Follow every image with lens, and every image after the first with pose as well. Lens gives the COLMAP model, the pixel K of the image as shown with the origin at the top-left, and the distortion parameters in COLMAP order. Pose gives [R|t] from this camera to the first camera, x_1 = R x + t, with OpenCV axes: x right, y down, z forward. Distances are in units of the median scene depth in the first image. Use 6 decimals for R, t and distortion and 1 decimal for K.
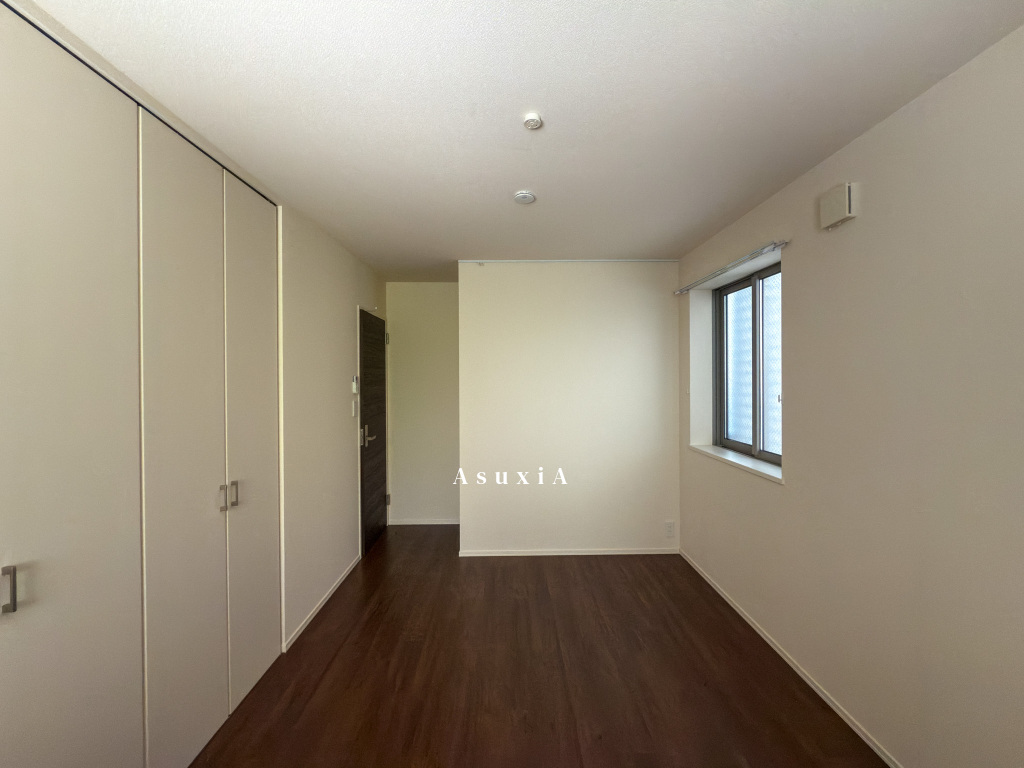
lens RADIAL K [[407.8, 0, 510.9], [0, 407.8, 380.1], [0, 0, 1]] dist [0.000843, -0.001350]
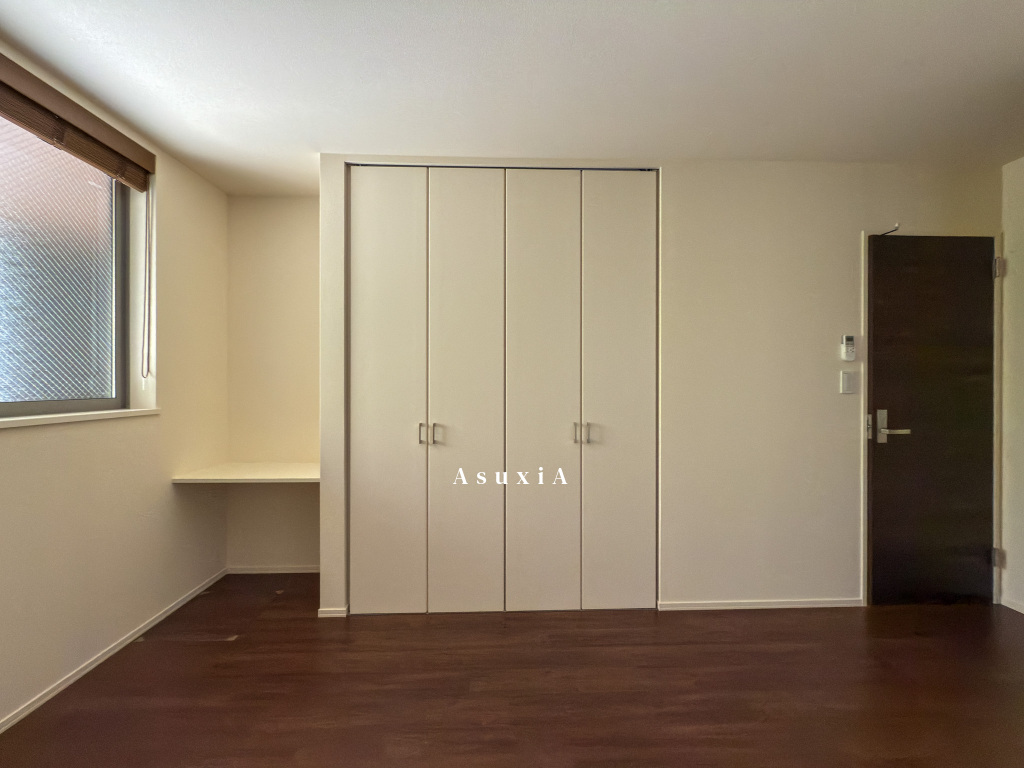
lens RADIAL K [[407.8, 0, 513.0], [0, 407.8, 381.6], [0, 0, 1]] dist [0.000843, -0.001350]
pose [[0.030806, 0.003589, -0.999519, 0.437959], [-0.001922, 0.999992, 0.003531, 0.099348], [0.999524, 0.001813, 0.030813, 0.603970]]
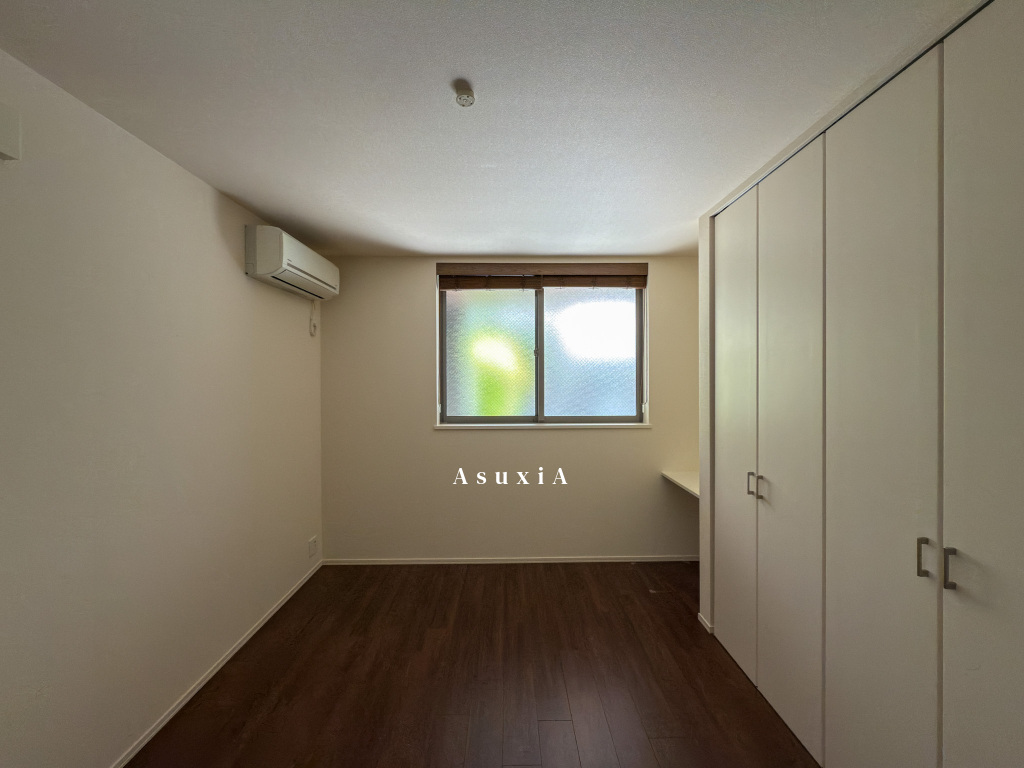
lens RADIAL K [[407.8, 0, 511.6], [0, 407.8, 383.1], [0, 0, 1]] dist [0.000843, -0.001350]
pose [[-0.999734, 0.006678, -0.022083, -0.011697], [0.006562, 0.999964, 0.005300, 0.003058], [0.022118, 0.005153, -0.999742, 1.287119]]
